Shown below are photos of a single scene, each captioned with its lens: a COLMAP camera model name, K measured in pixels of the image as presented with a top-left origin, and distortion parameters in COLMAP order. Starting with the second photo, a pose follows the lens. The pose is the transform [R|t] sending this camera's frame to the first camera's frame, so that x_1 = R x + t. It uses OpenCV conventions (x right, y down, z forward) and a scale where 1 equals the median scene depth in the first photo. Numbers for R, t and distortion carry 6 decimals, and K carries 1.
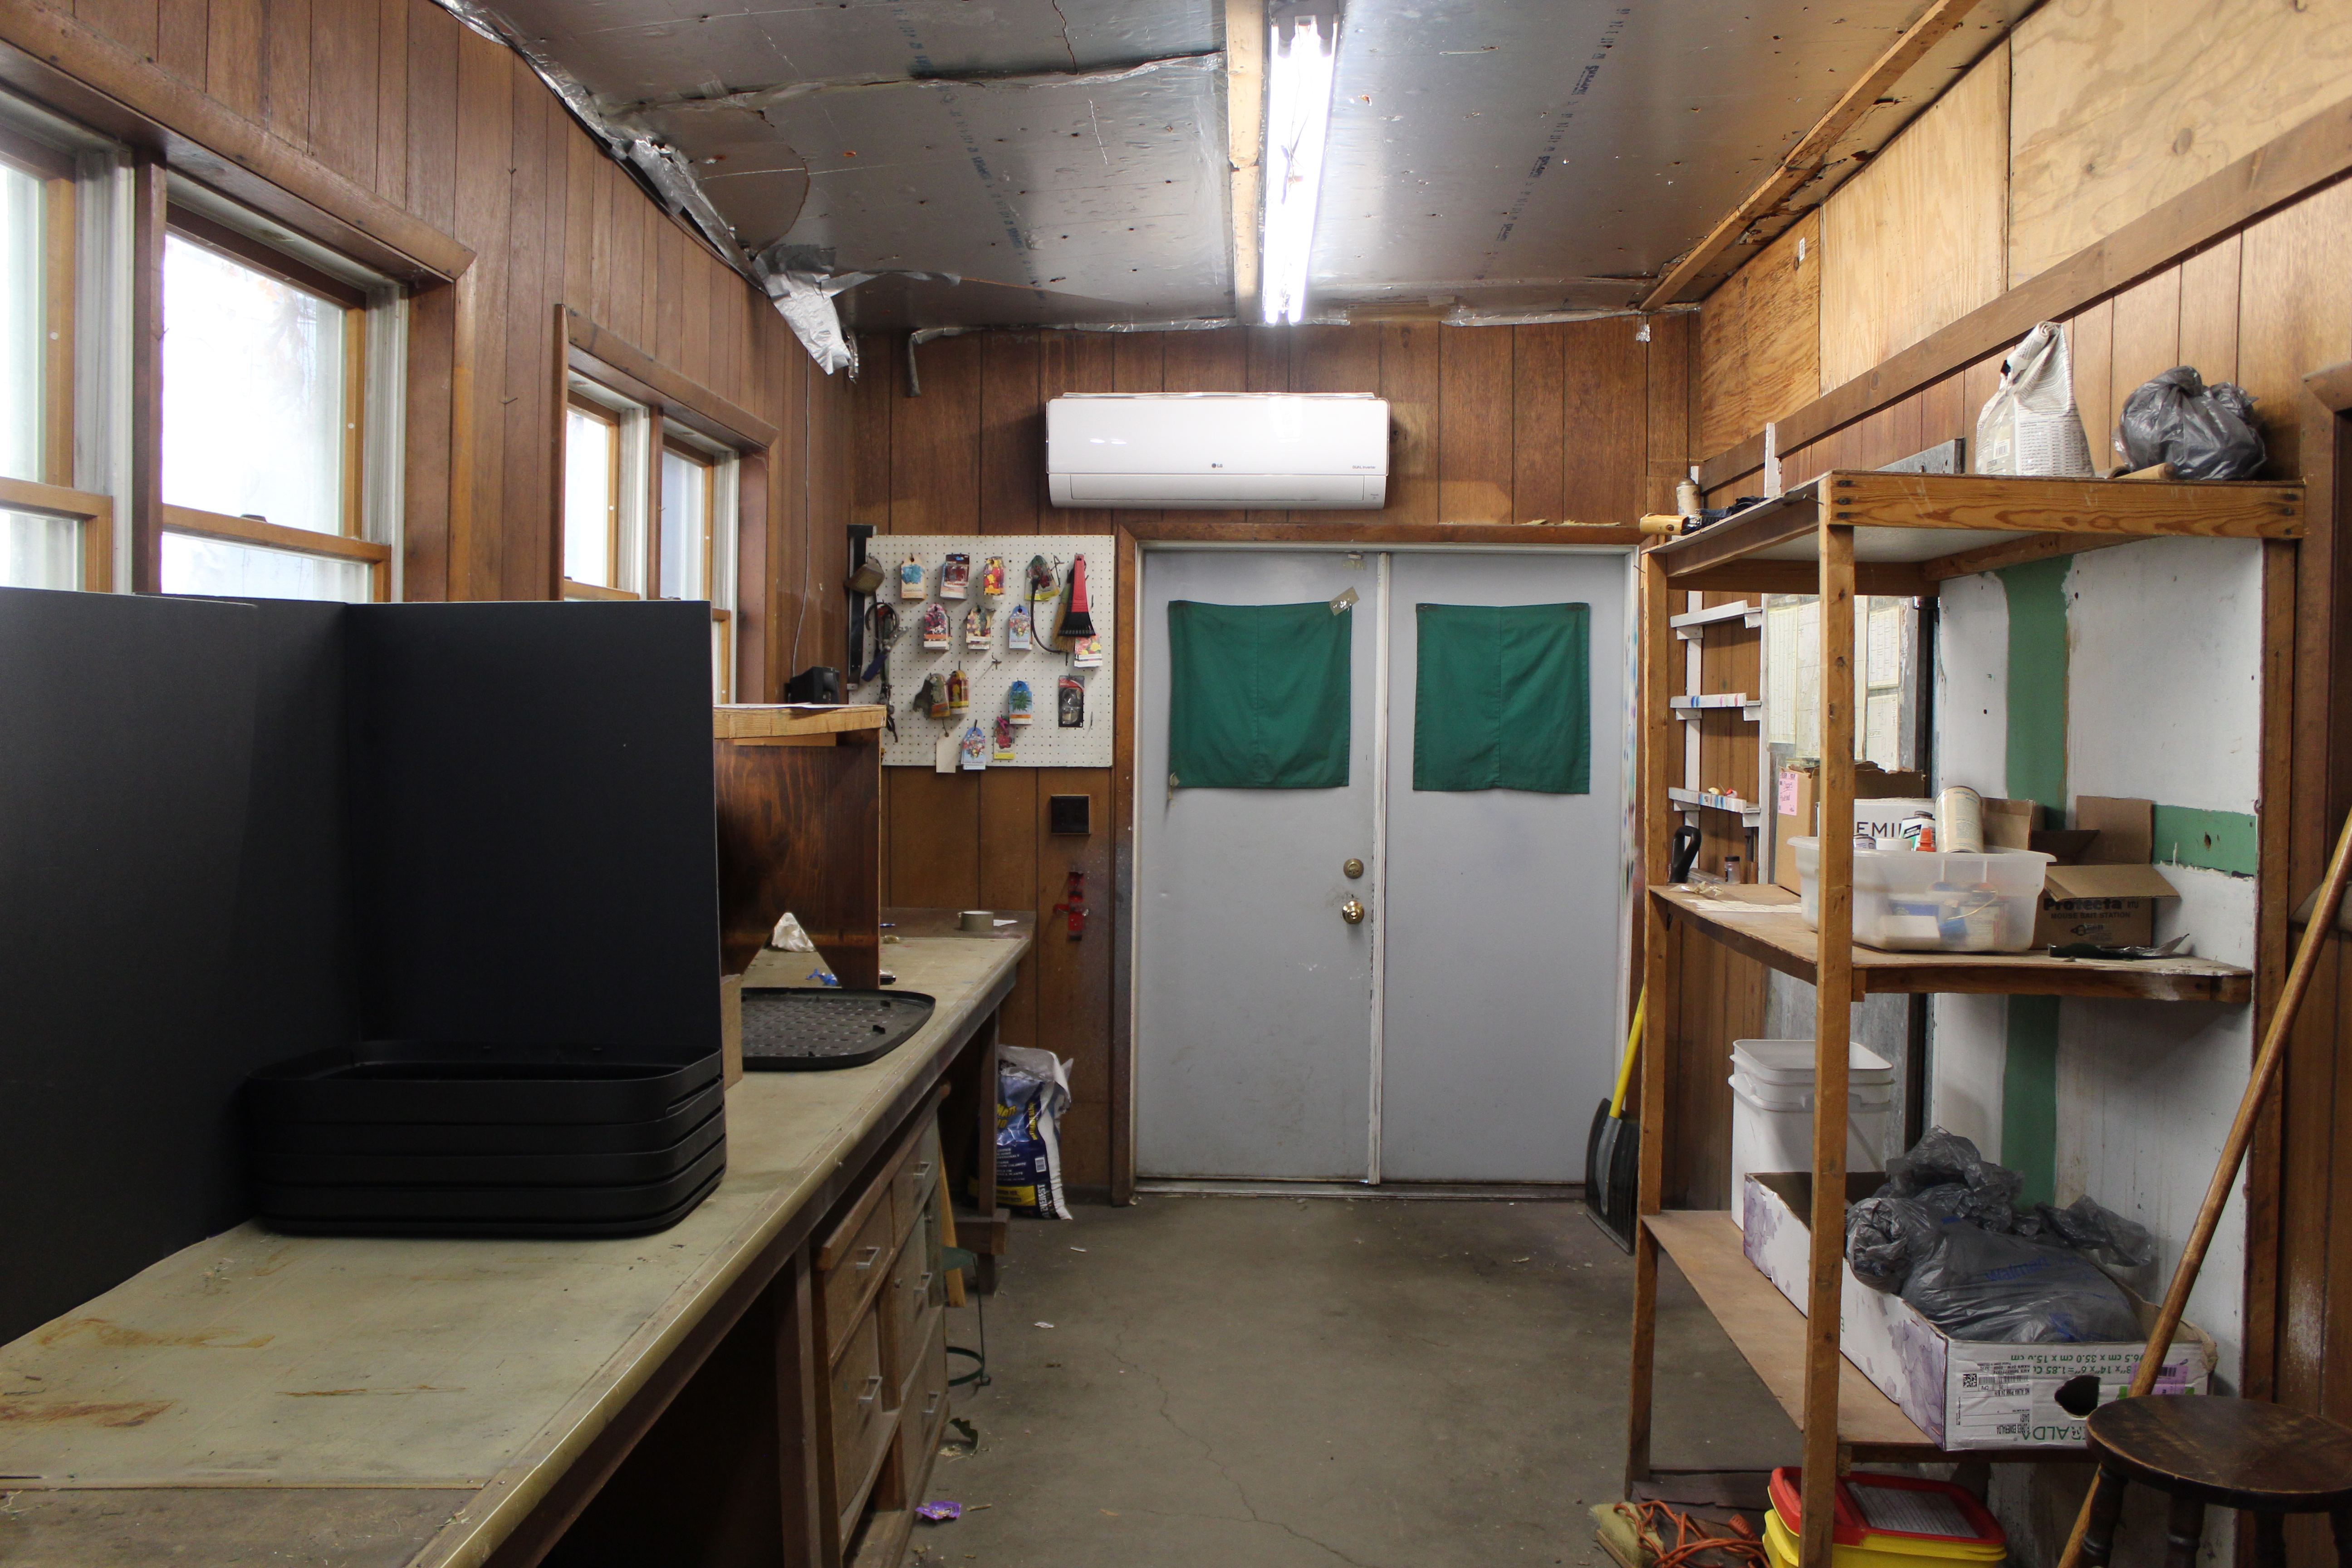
lens RADIAL K [[1989.4, 0, 1188.4], [0, 1989.4, 786.5], [0, 0, 1]] dist [-0.133391, 0.021312]
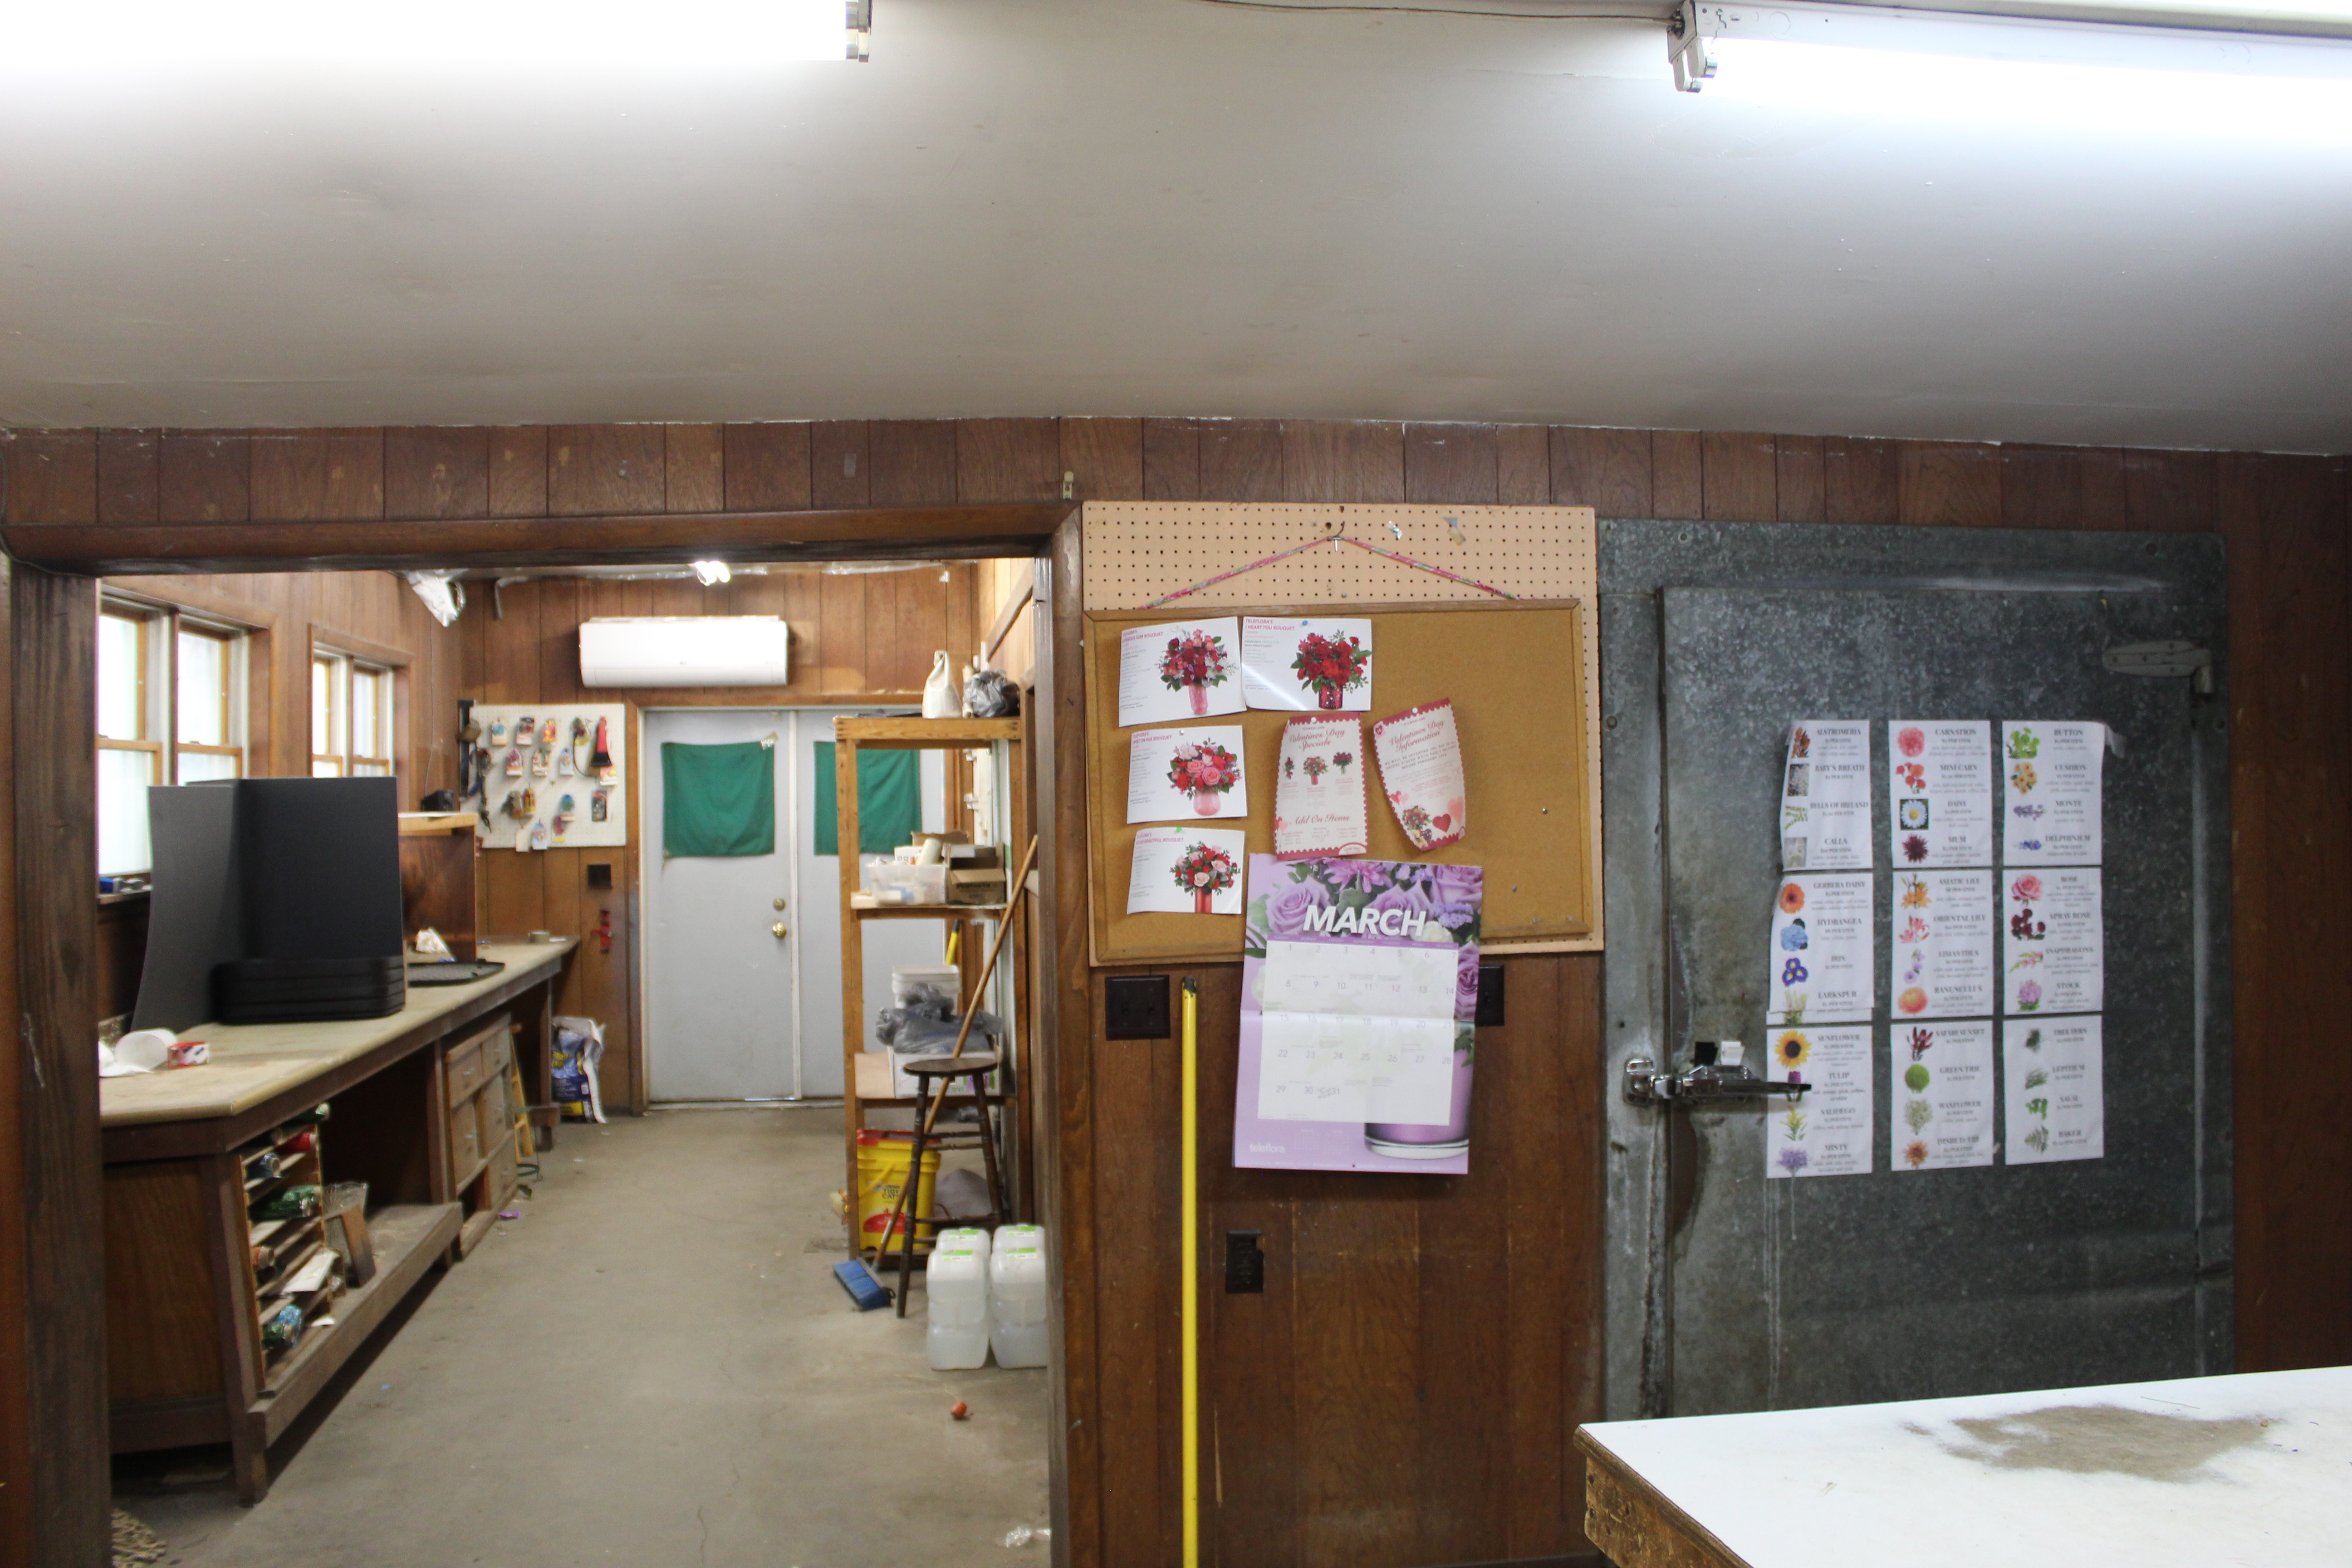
lens RADIAL K [[1989.4, 0, 1166.8], [0, 1989.4, 783.9], [0, 0, 1]] dist [-0.133391, 0.021312]
pose [[0.985222, -0.021648, 0.169910, 0.127326], [0.029005, 0.998741, -0.040934, 0.019185], [-0.168810, 0.045257, 0.984609, -0.679417]]
